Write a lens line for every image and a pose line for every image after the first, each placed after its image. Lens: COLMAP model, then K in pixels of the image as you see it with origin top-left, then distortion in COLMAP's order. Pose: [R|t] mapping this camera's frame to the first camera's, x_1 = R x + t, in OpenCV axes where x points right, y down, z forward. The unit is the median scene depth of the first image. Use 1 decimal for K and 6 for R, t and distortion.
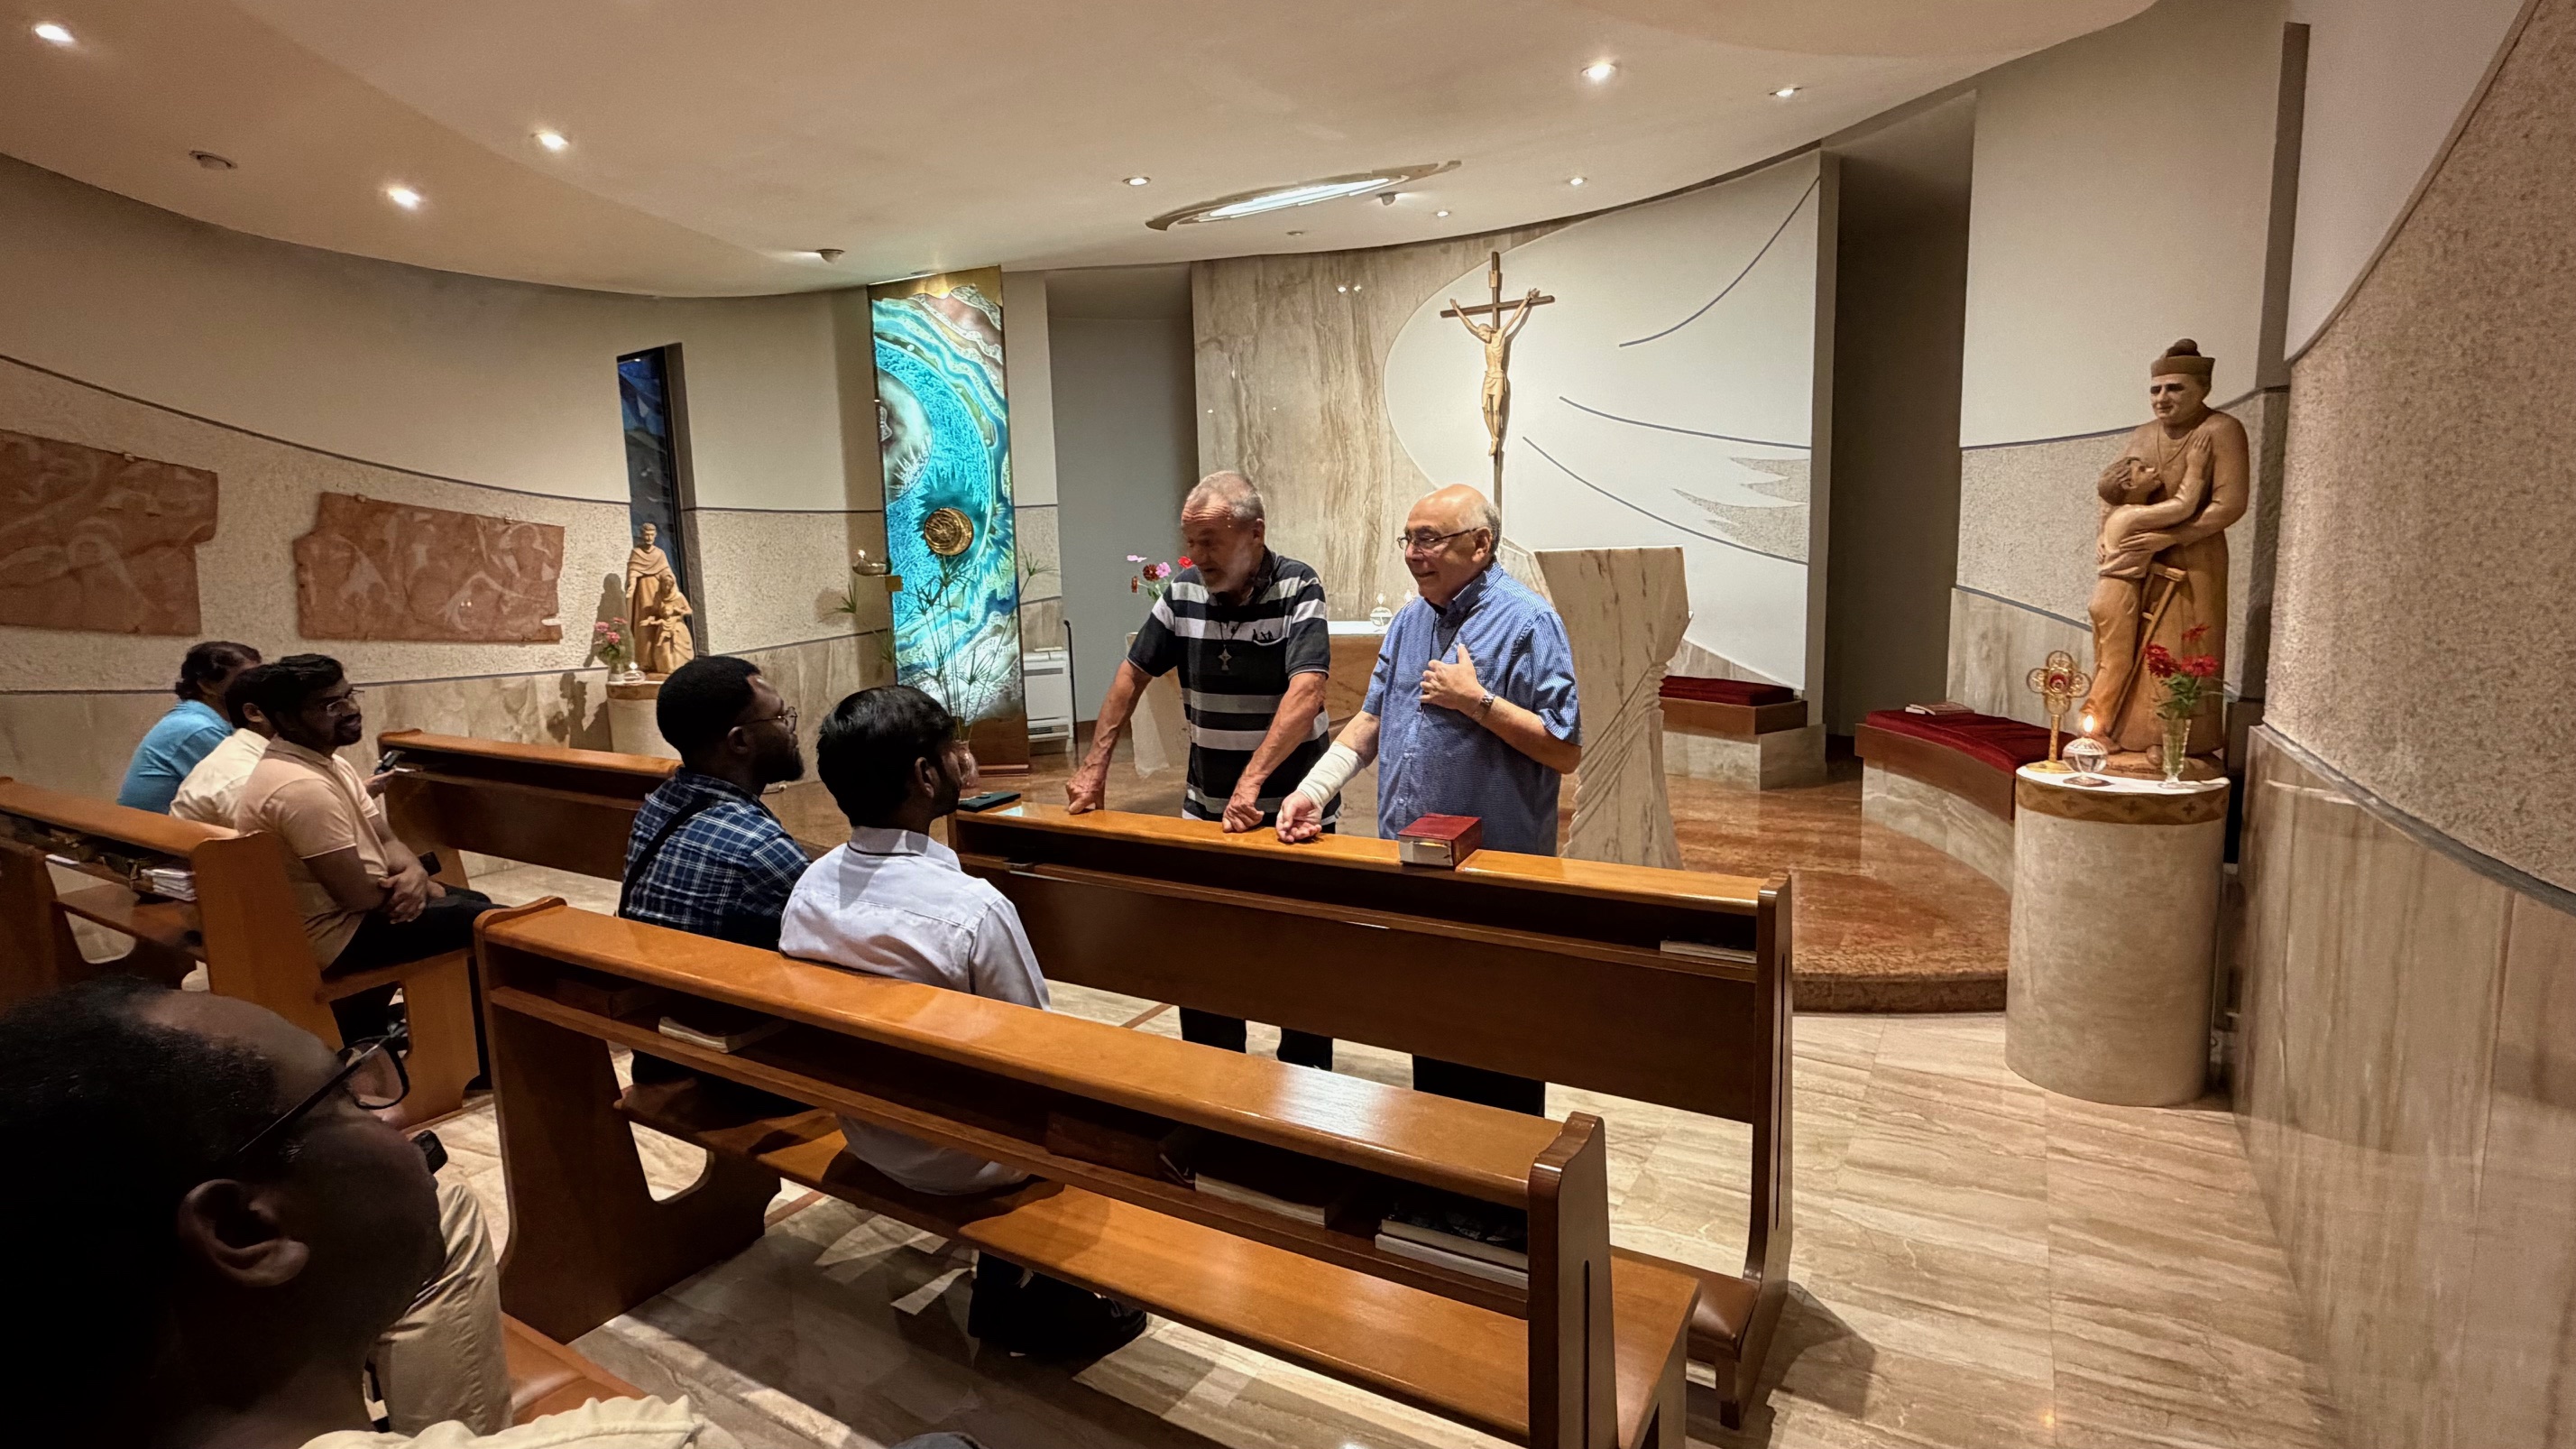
lens RADIAL K [[1245.7, 0, 1288.0], [0, 1245.7, 724.5], [0, 0, 1]] dist [0.004046, 0.000267]
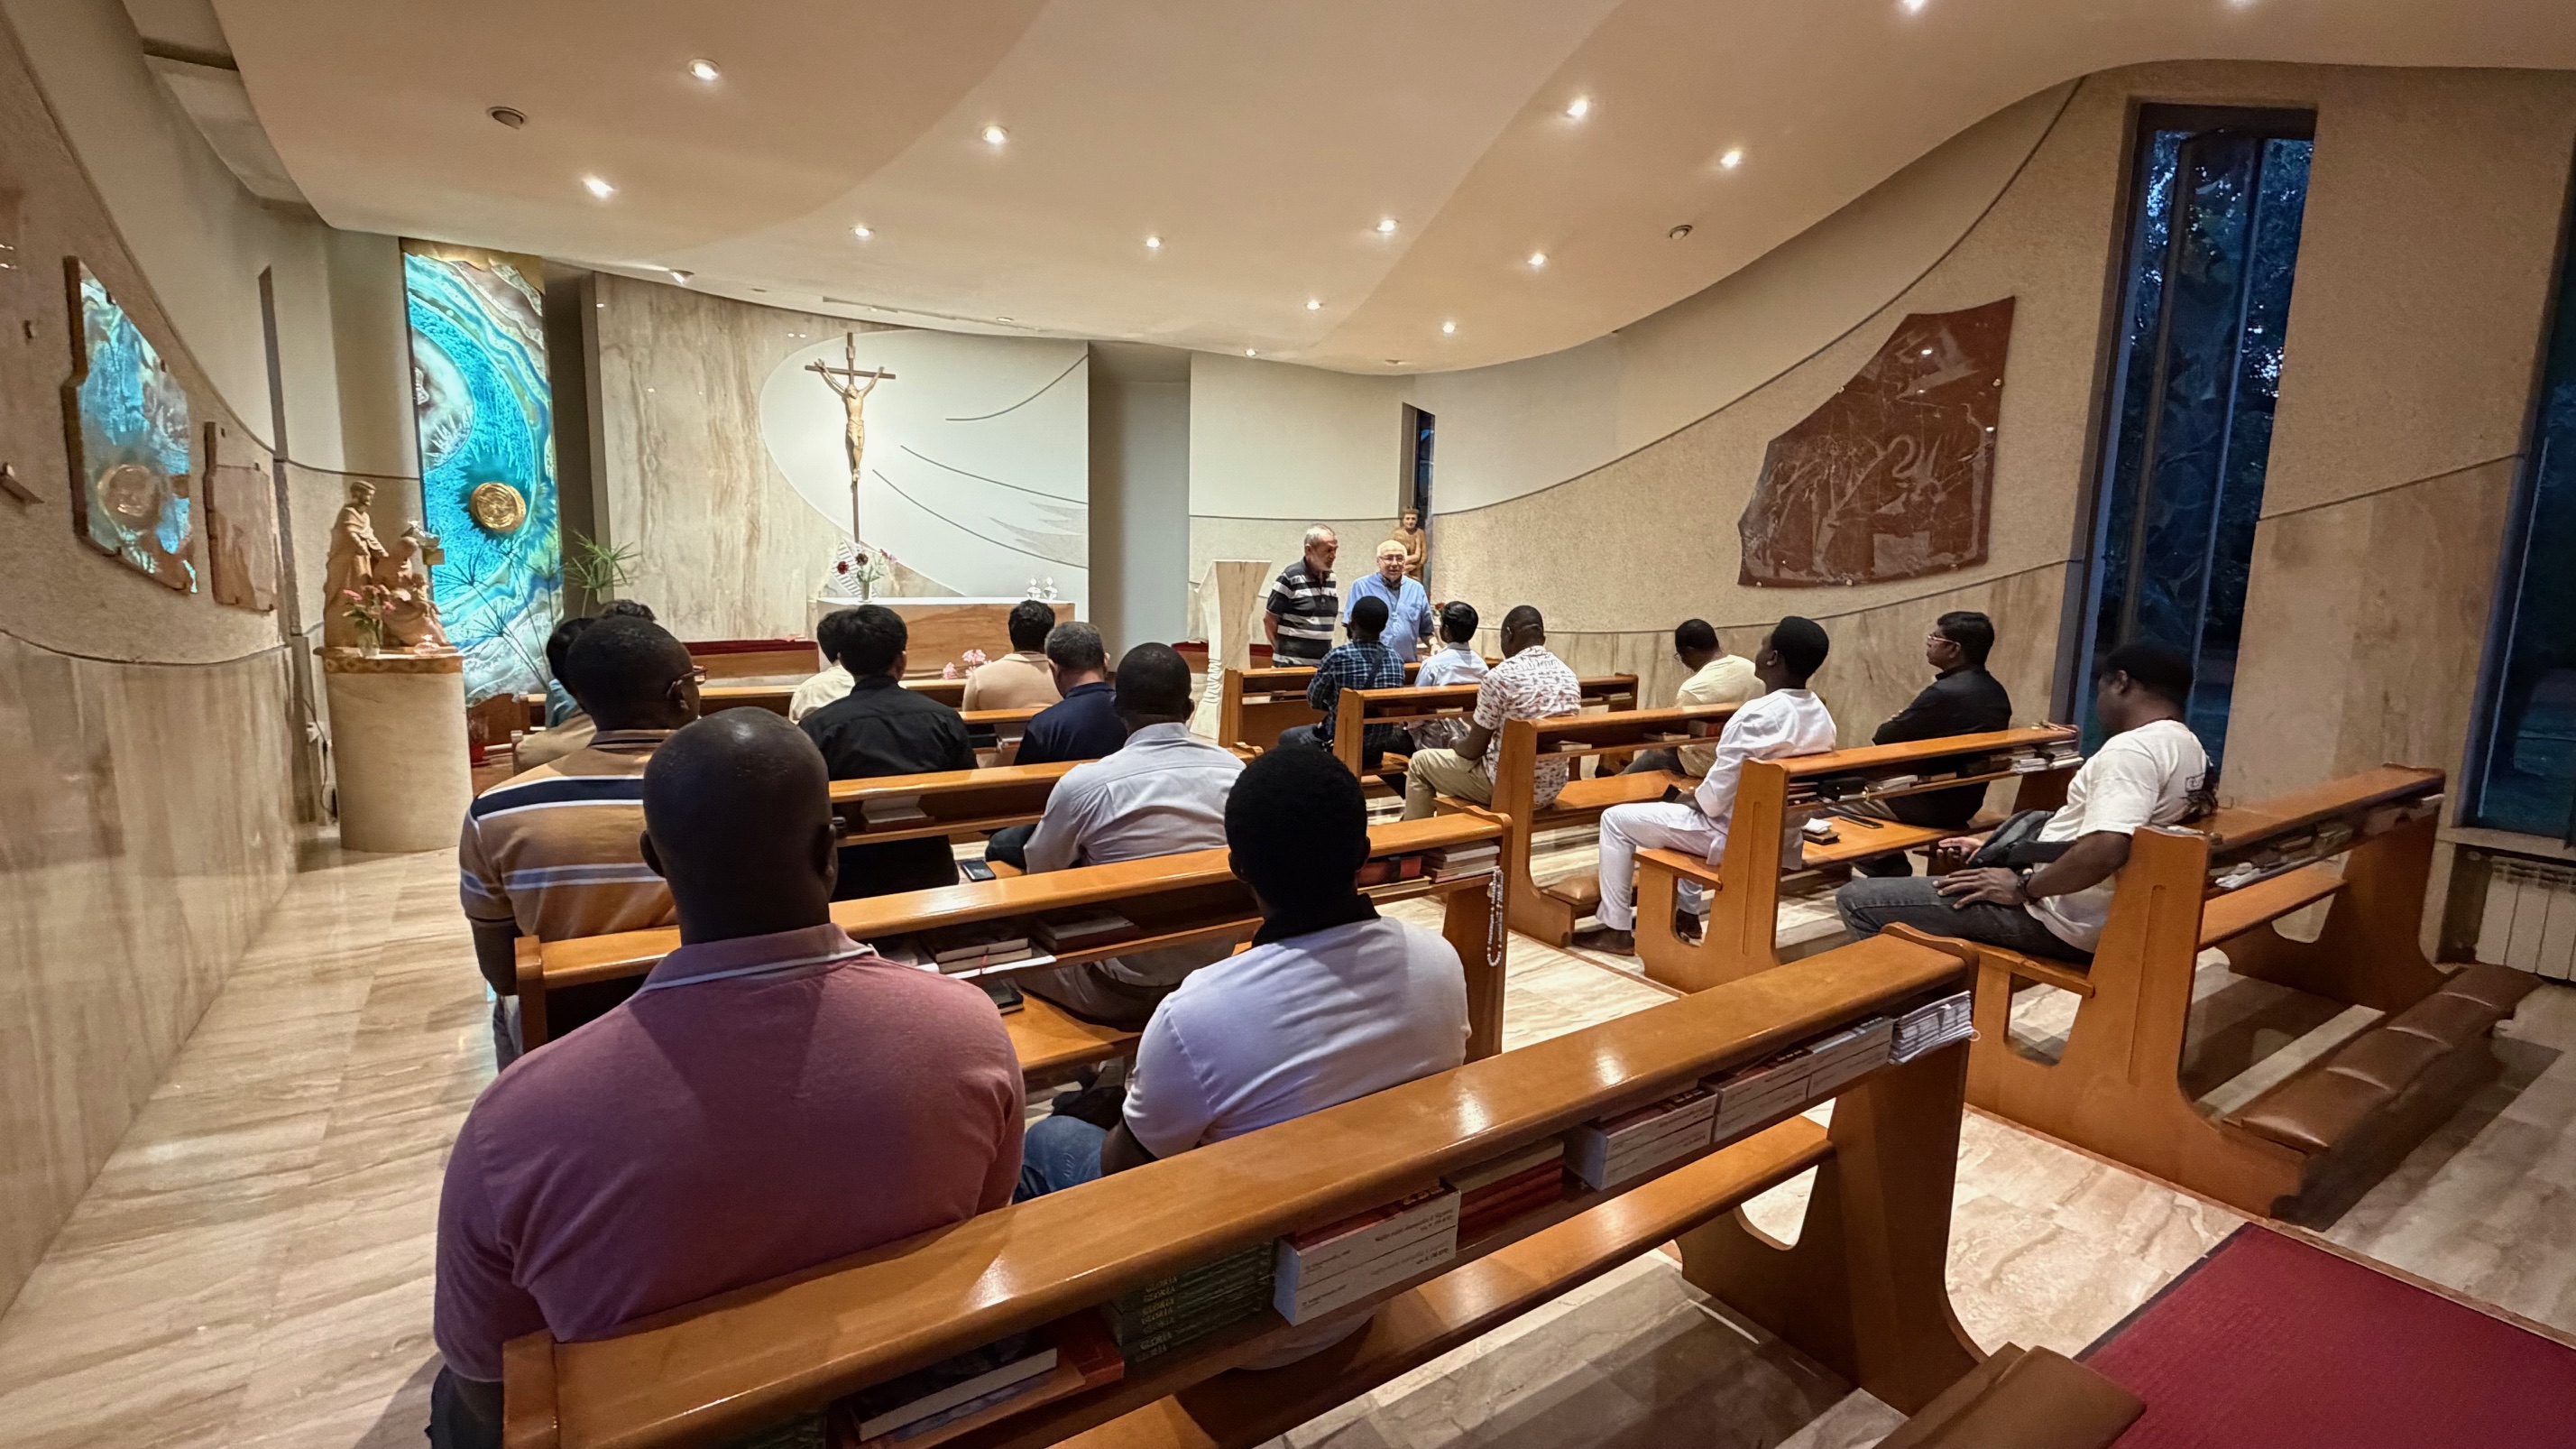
lens RADIAL K [[1147.5, 0, 1288.0], [0, 1147.5, 724.5], [0, 0, 1]] dist [-0.000600, -0.000119]
pose [[0.412717, -0.091725, 0.906229, -0.845209], [0.083739, 0.994524, 0.062525, 0.013216], [-0.907002, 0.050081, 0.418138, 0.053771]]
